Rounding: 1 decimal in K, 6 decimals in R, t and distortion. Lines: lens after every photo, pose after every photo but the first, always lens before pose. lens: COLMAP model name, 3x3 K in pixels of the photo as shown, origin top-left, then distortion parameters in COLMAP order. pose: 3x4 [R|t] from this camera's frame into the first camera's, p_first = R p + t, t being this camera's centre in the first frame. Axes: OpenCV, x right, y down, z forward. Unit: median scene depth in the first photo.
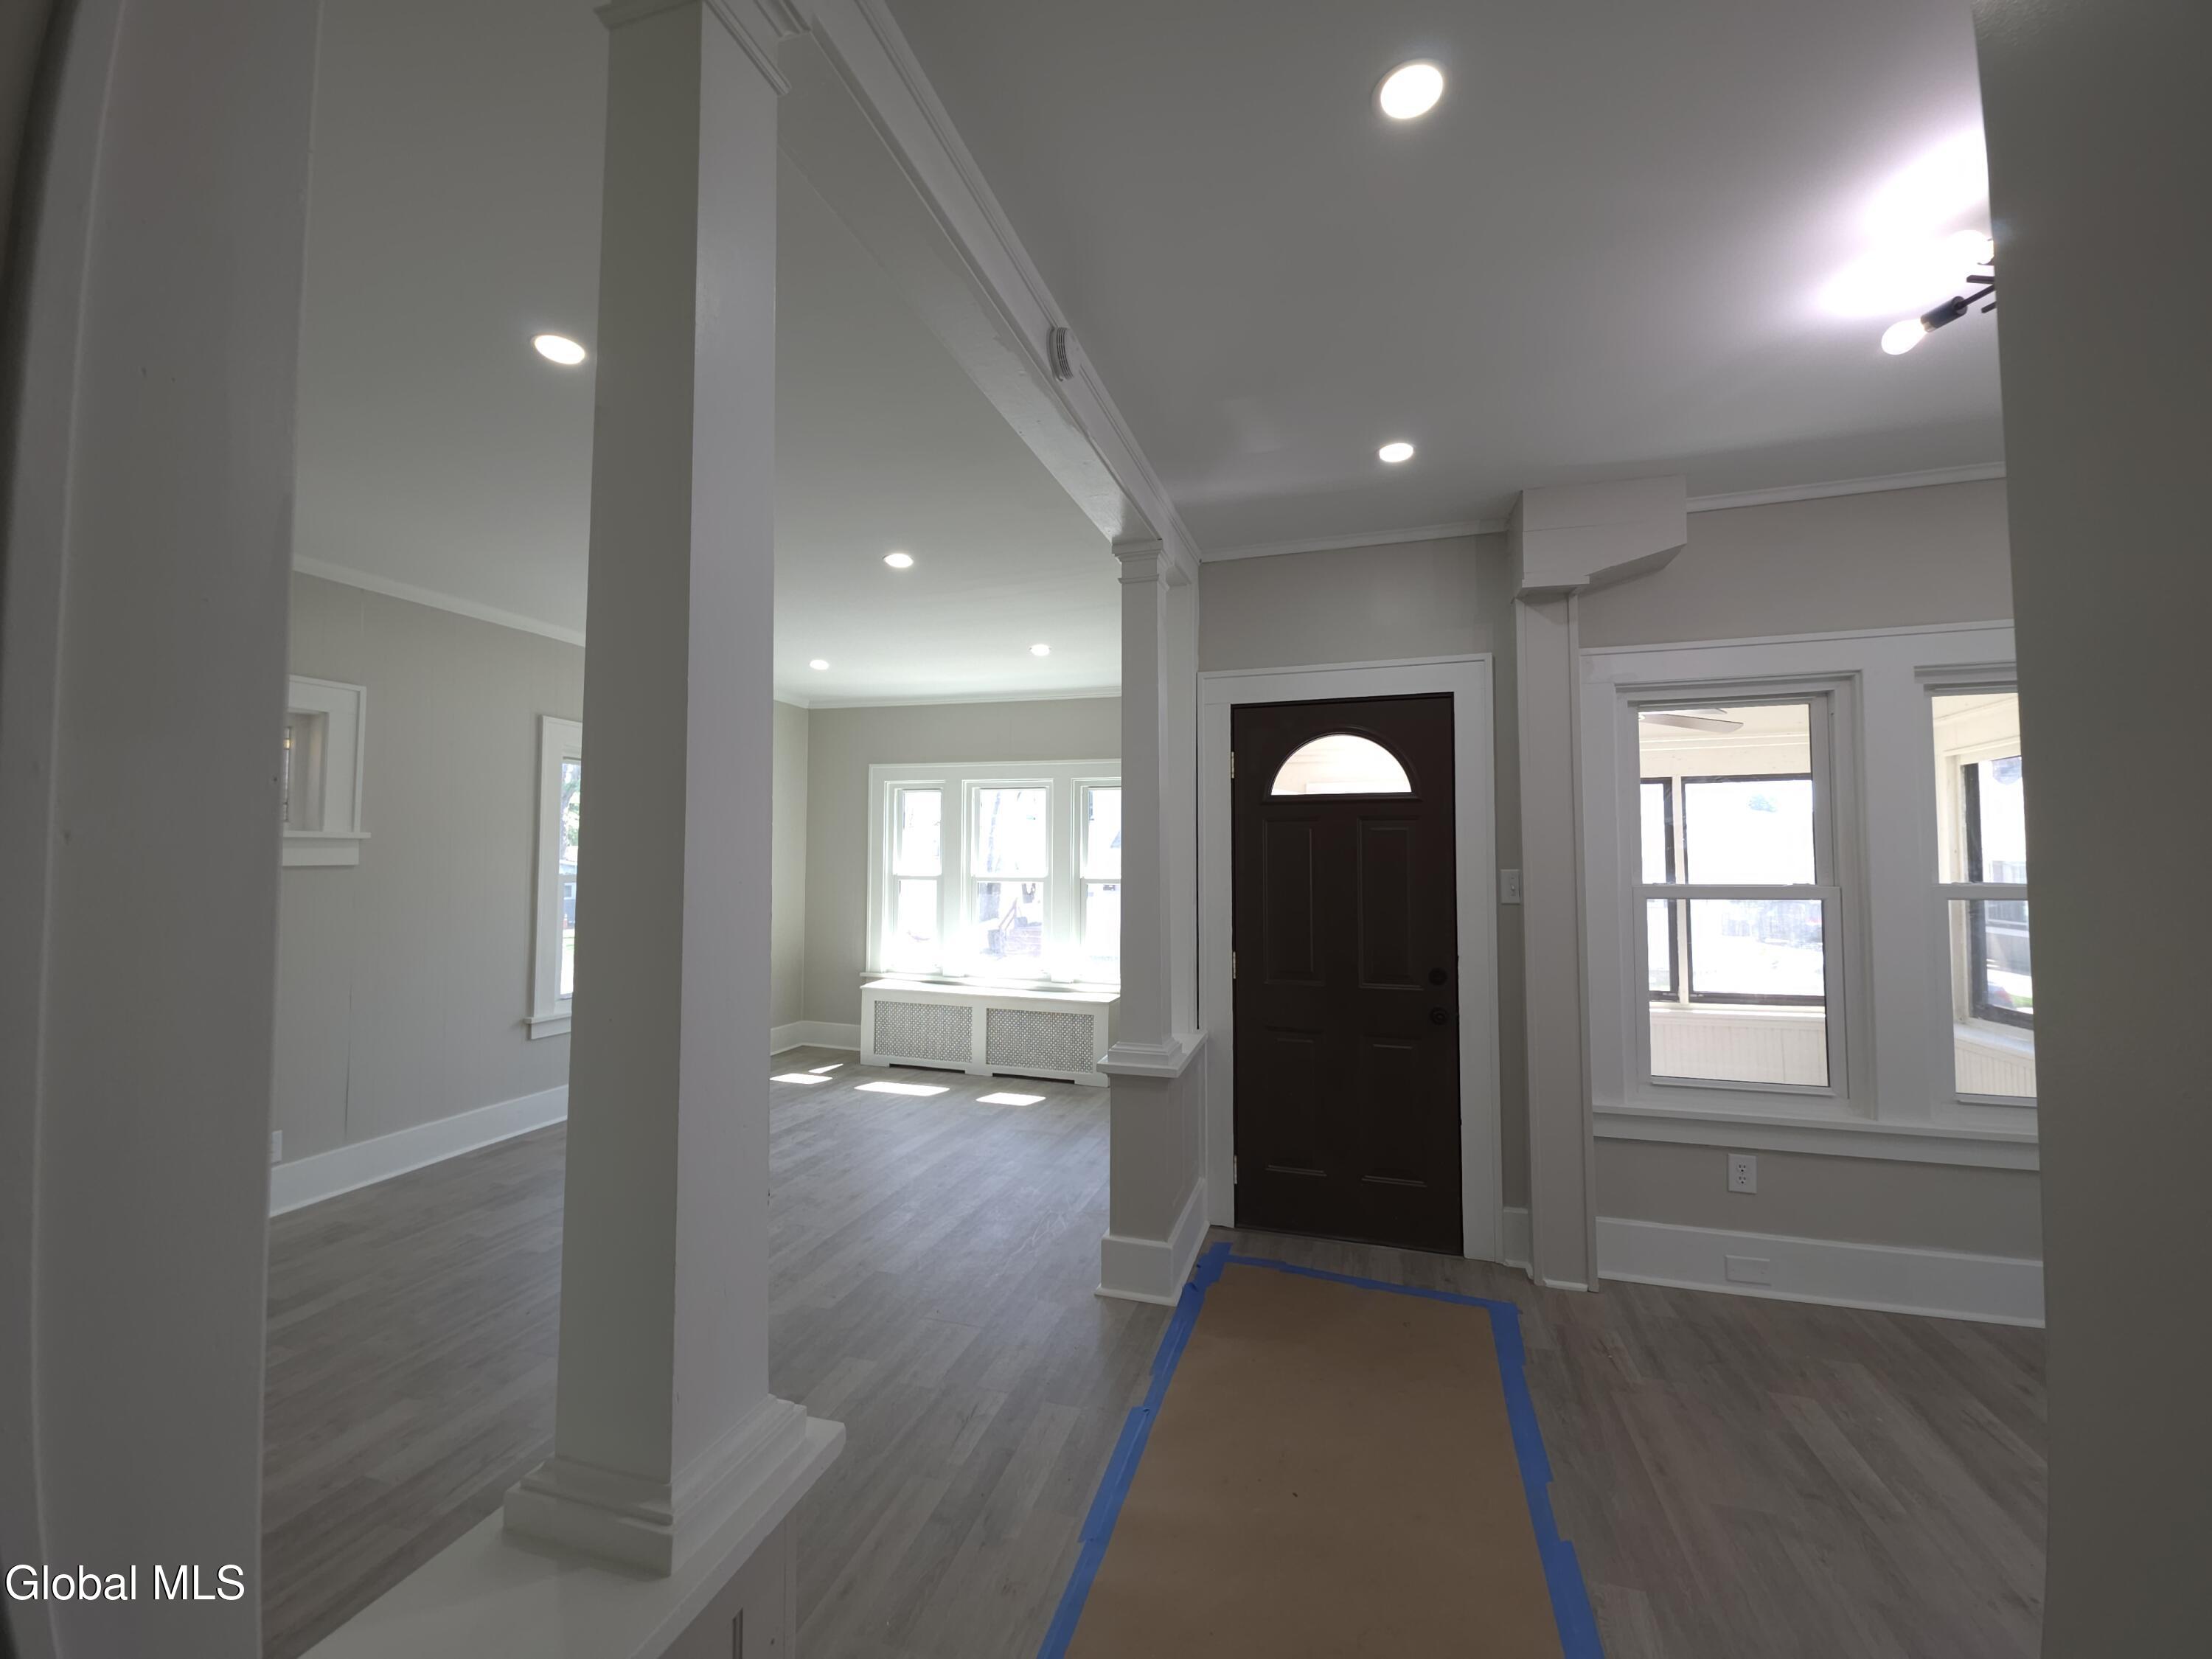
lens RADIAL K [[878.8, 0, 1104.1], [0, 878.8, 819.1], [0, 0, 1]] dist [-0.000374, -0.000214]
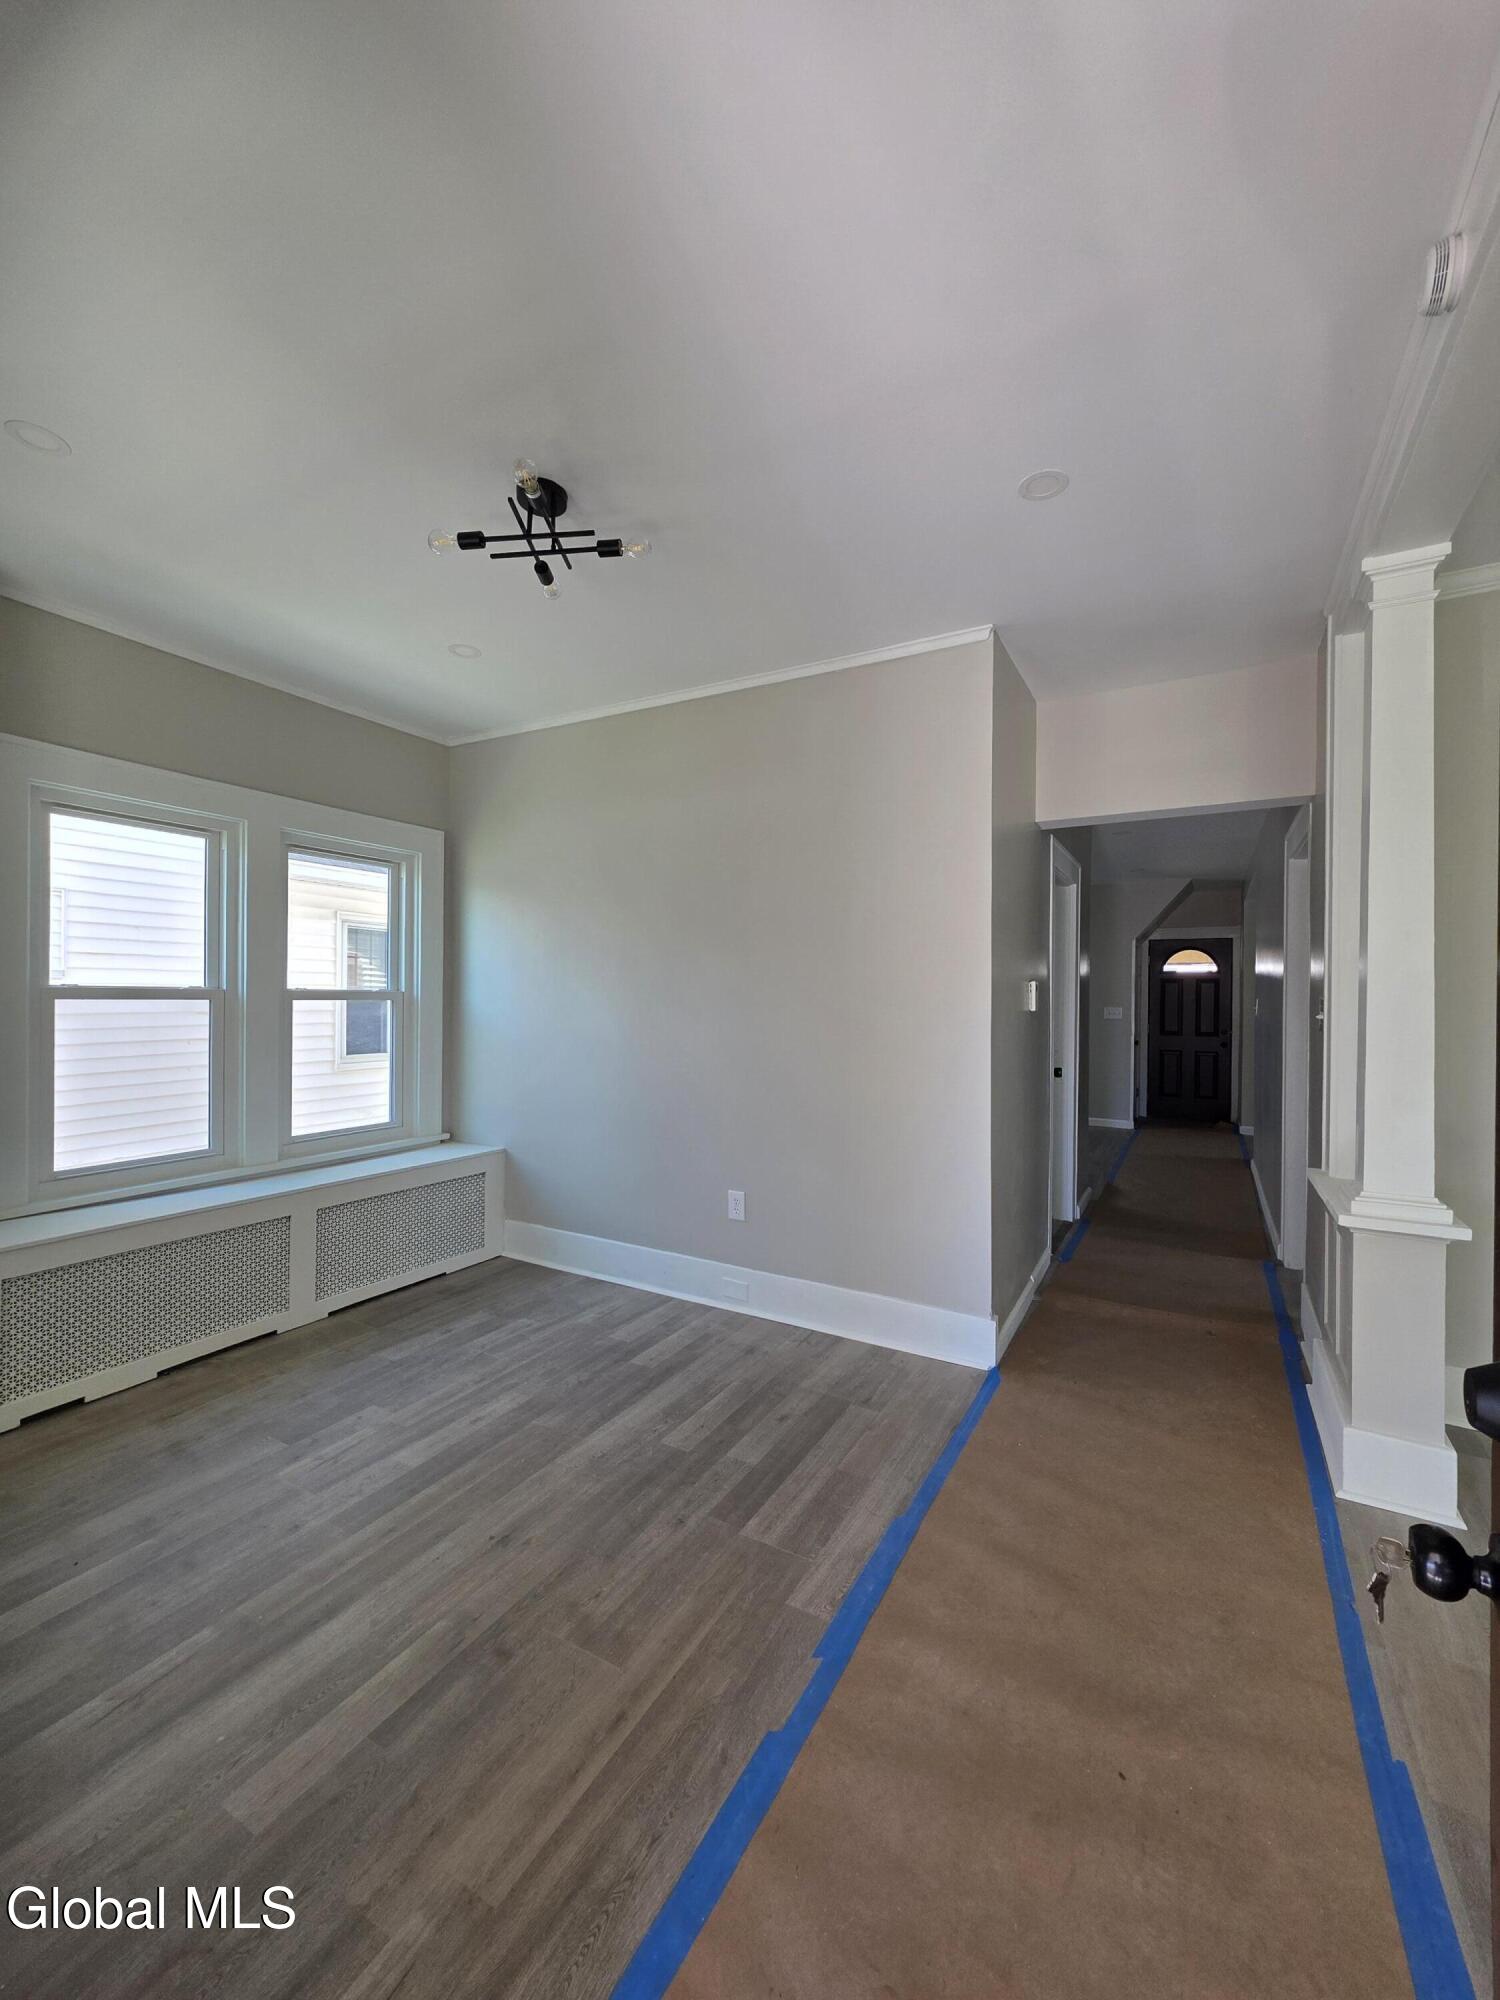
lens RADIAL K [[804.7, 0, 757.7], [0, 804.7, 1002.0], [0, 0, 1]] dist [-0.000323, 0.000164]
pose [[-0.977420, -0.005010, 0.211247, 0.215048], [-0.013659, 0.999126, -0.039503, 0.076962], [-0.210864, -0.041497, -0.976634, 0.997535]]
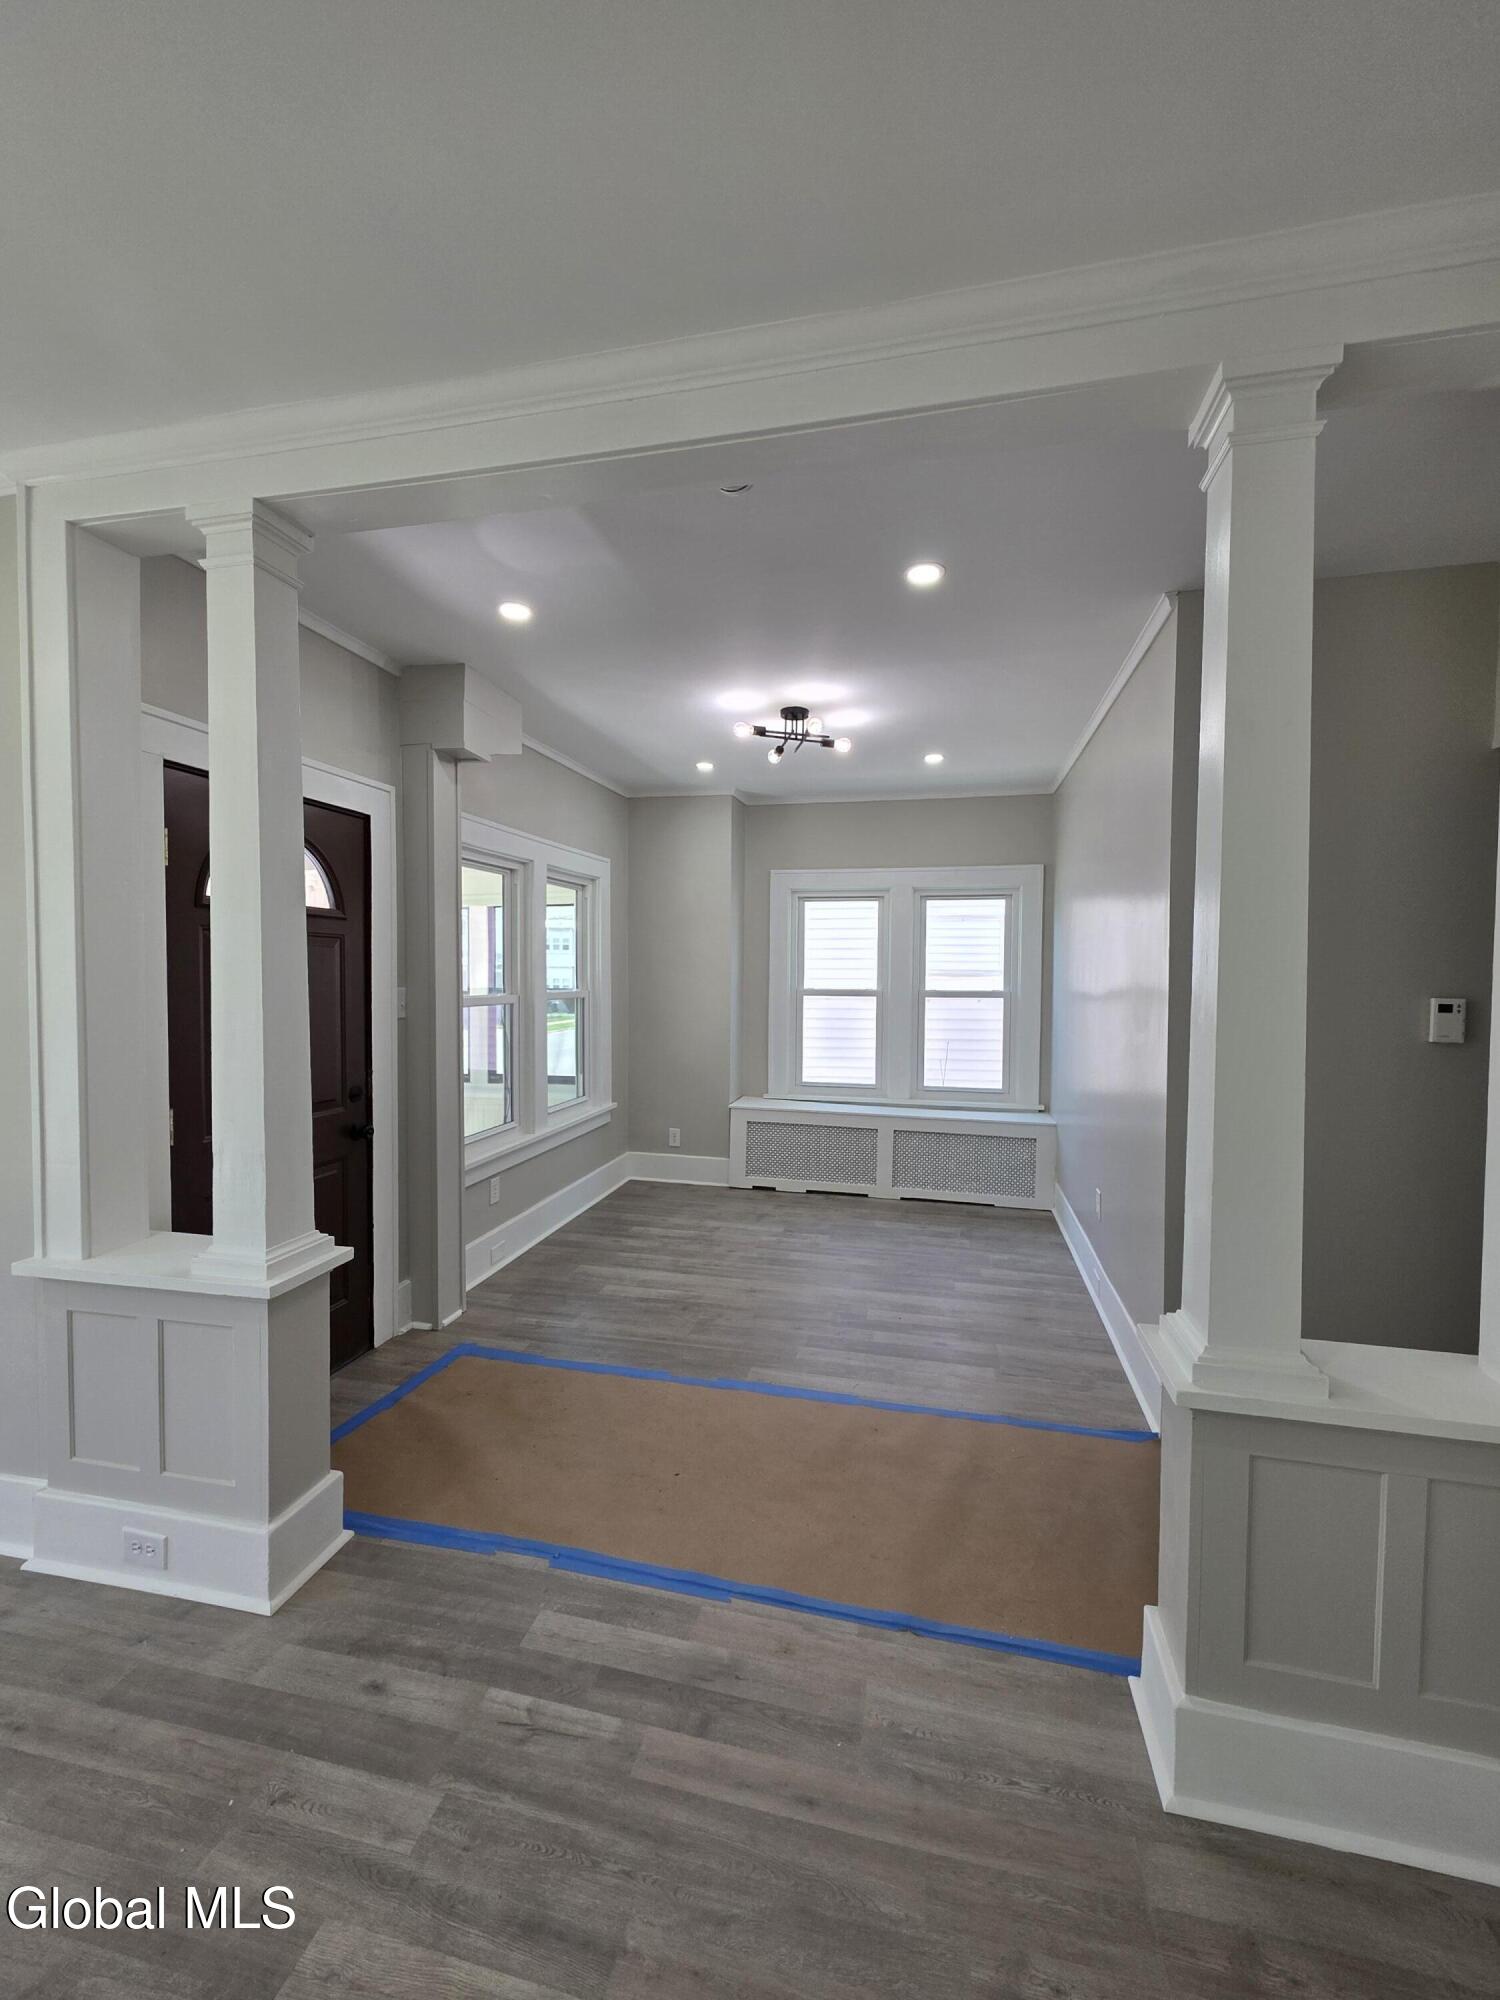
lens RADIAL K [[802.4, 0, 756.4], [0, 802.4, 999.9], [0, 0, 1]] dist [0.000277, 0.000322]
pose [[-0.074007, -0.034227, 0.996670, -0.532704], [-0.051917, 0.998188, 0.030424, 0.016309], [-0.995905, -0.049493, -0.075650, 0.567448]]
